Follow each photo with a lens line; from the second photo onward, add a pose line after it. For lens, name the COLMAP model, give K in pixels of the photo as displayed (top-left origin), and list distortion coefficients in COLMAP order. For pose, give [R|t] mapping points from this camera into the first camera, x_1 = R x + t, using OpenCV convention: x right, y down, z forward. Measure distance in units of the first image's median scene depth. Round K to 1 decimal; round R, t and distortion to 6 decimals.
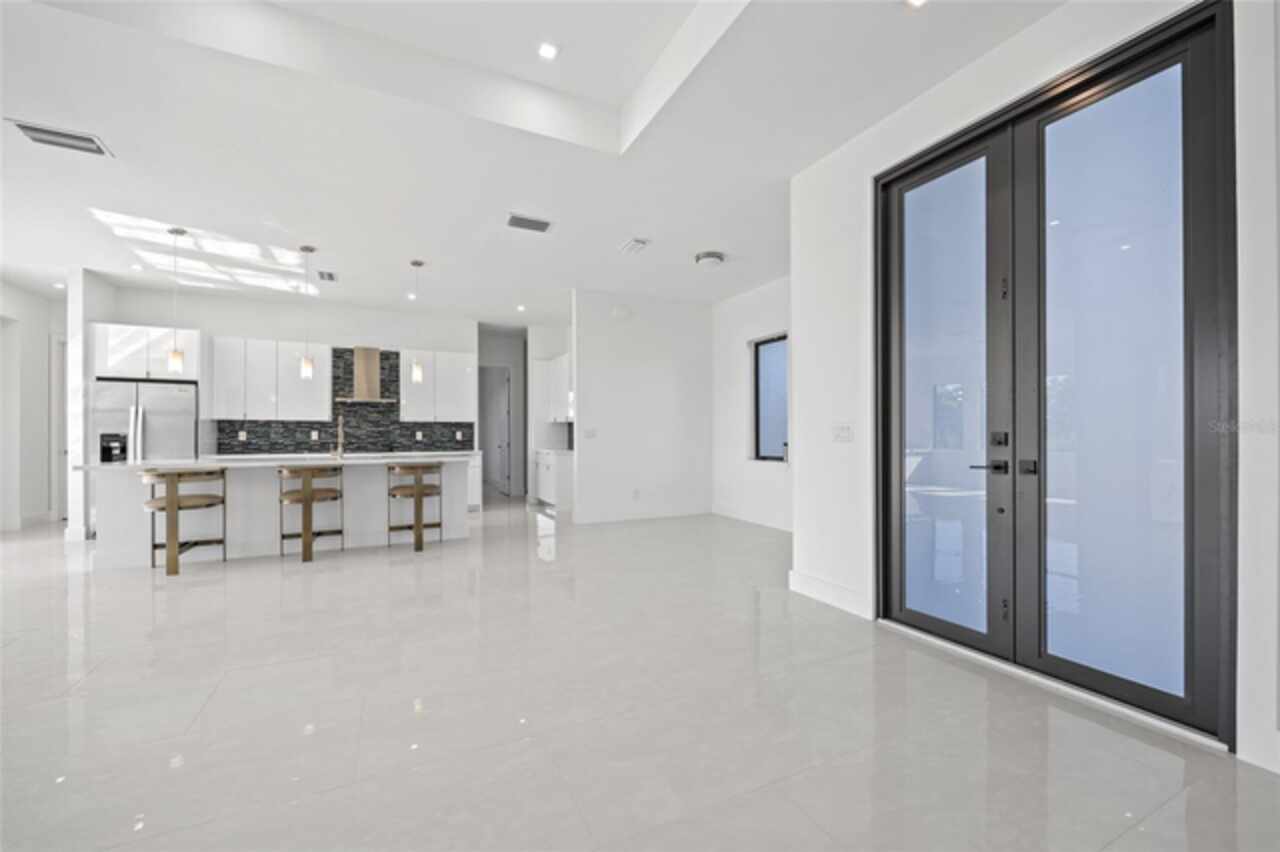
lens RADIAL K [[515.5, 0, 634.9], [0, 515.5, 434.0], [0, 0, 1]] dist [-0.001647, 0.000742]
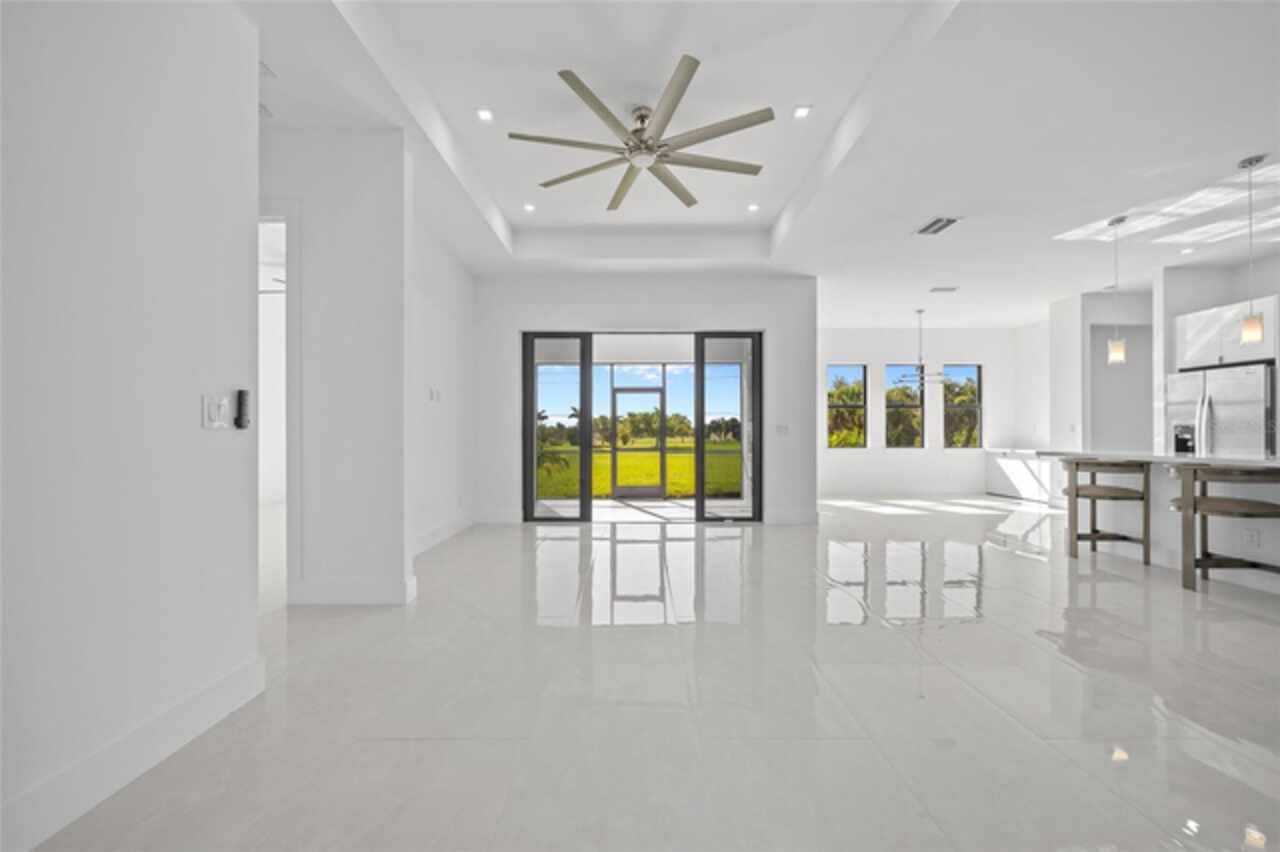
lens RADIAL K [[515.5, 0, 638.7], [0, 515.5, 427.7], [0, 0, 1]] dist [-0.001647, 0.000742]
pose [[-0.431086, -0.007818, -0.902277, 0.280808], [0.005388, 0.999922, -0.011238, 0.008433], [0.902295, -0.009706, -0.431011, 0.409167]]
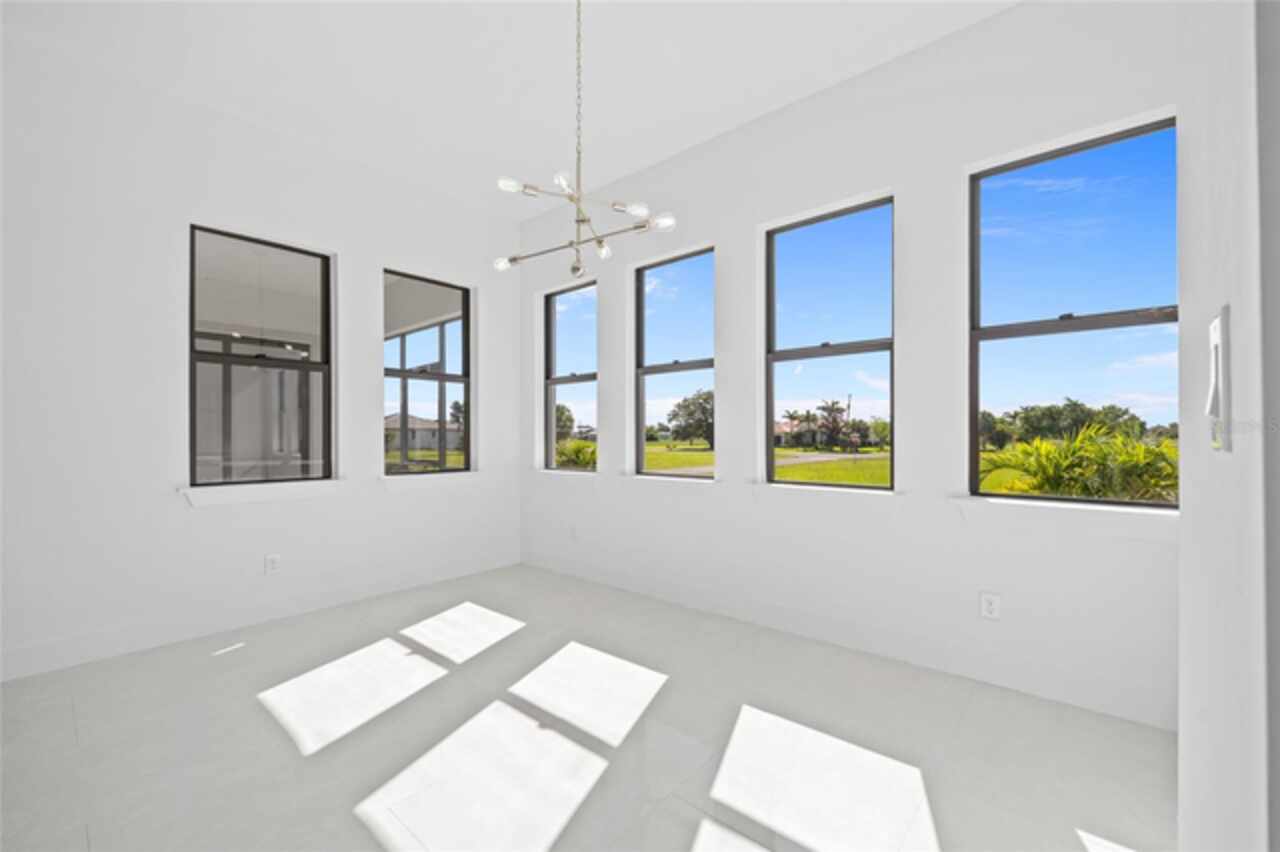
lens RADIAL K [[515.5, 0, 640.5], [0, 515.5, 424.5], [0, 0, 1]] dist [-0.001647, 0.000742]
pose [[-0.915151, -0.007957, -0.403033, -0.839775], [-0.001017, 0.999848, -0.017432, 0.008234], [0.403110, -0.015543, -0.915020, 0.670687]]
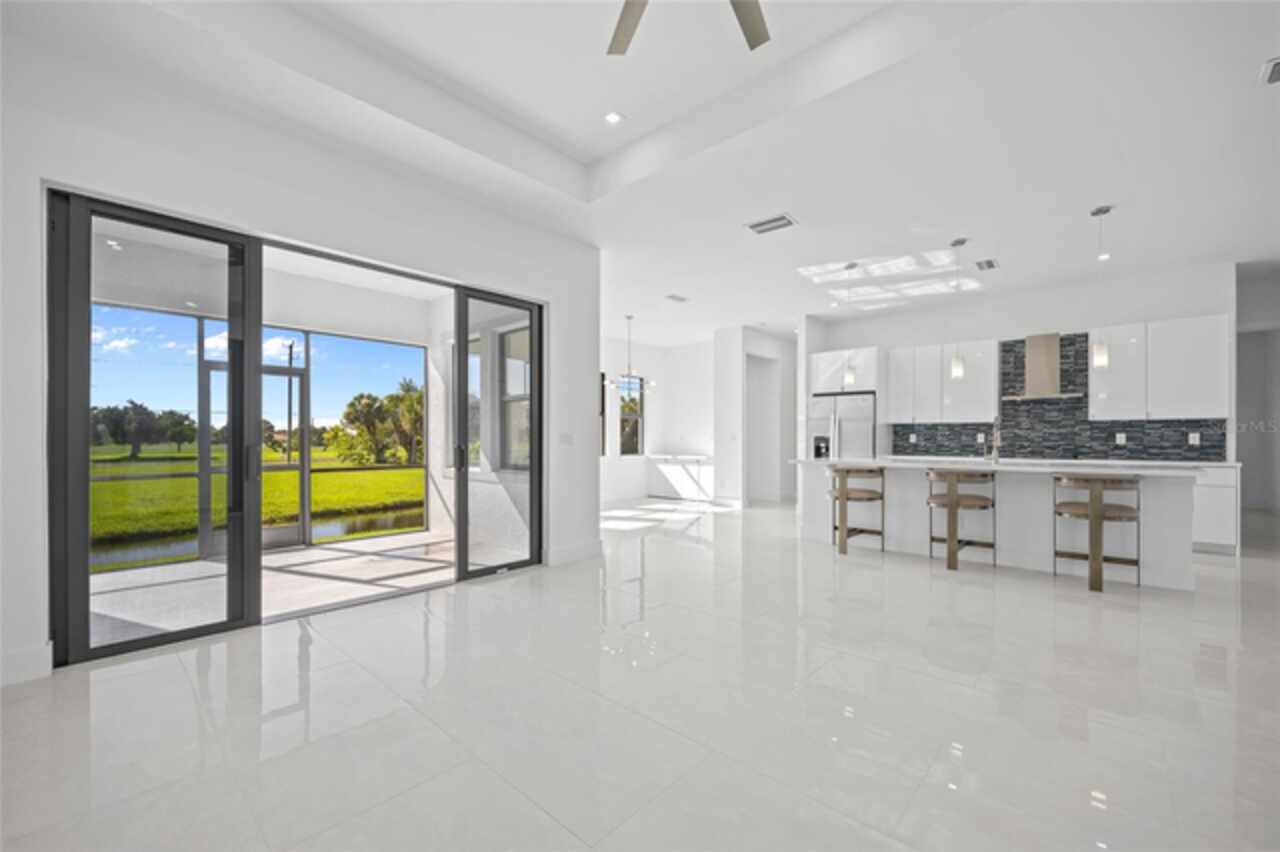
lens RADIAL K [[515.5, 0, 638.5], [0, 515.5, 439.1], [0, 0, 1]] dist [-0.001647, 0.000742]
pose [[0.371023, 0.002893, -0.928619, 0.024919], [0.000365, 0.999995, 0.003261, 0.001251], [0.928623, -0.001549, 0.371020, 0.071556]]
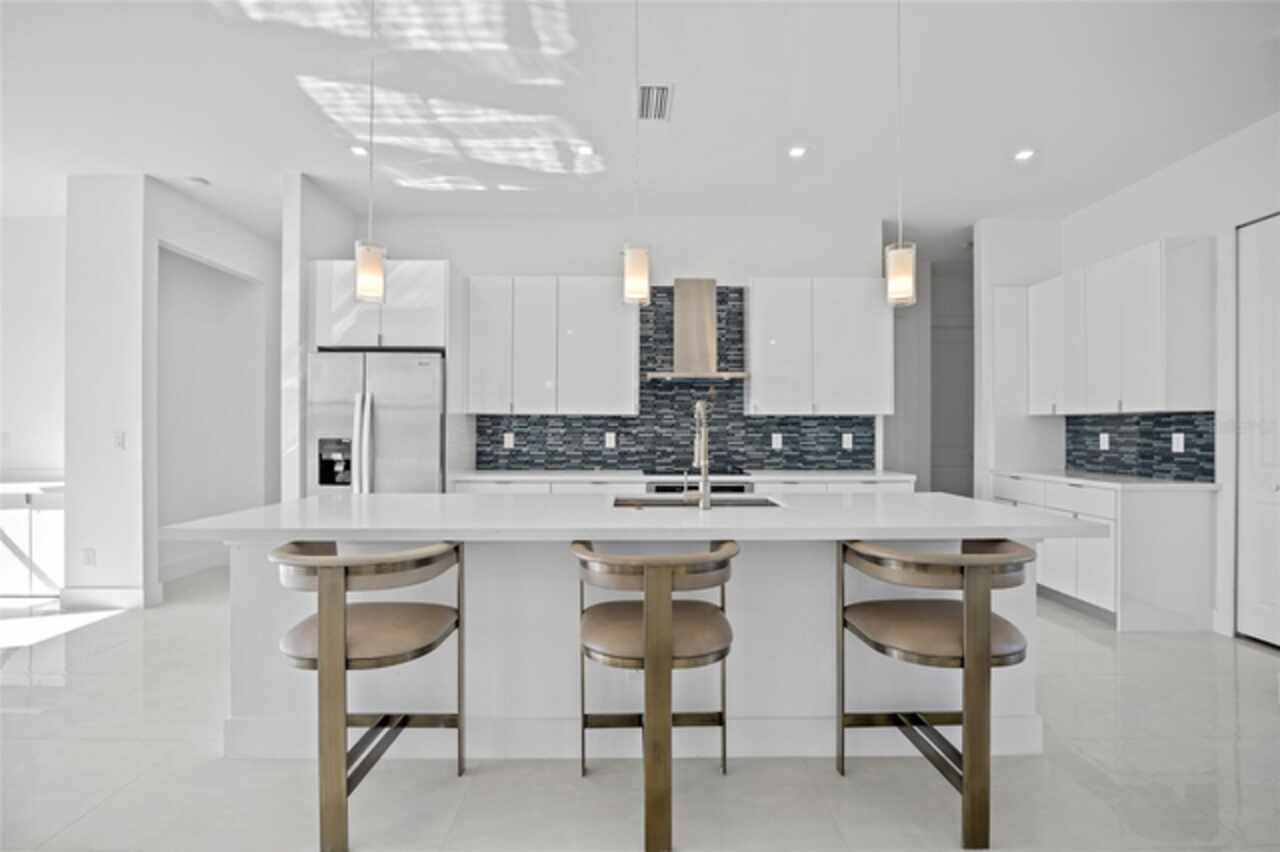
lens RADIAL K [[579.2, 0, 636.7], [0, 579.2, 429.7], [0, 0, 1]] dist [-0.012754, 0.001221]
pose [[0.901245, 0.003365, -0.433296, -0.338853], [-0.002708, 0.999994, 0.002134, -0.011240], [0.433301, -0.000749, 0.901249, 0.461659]]
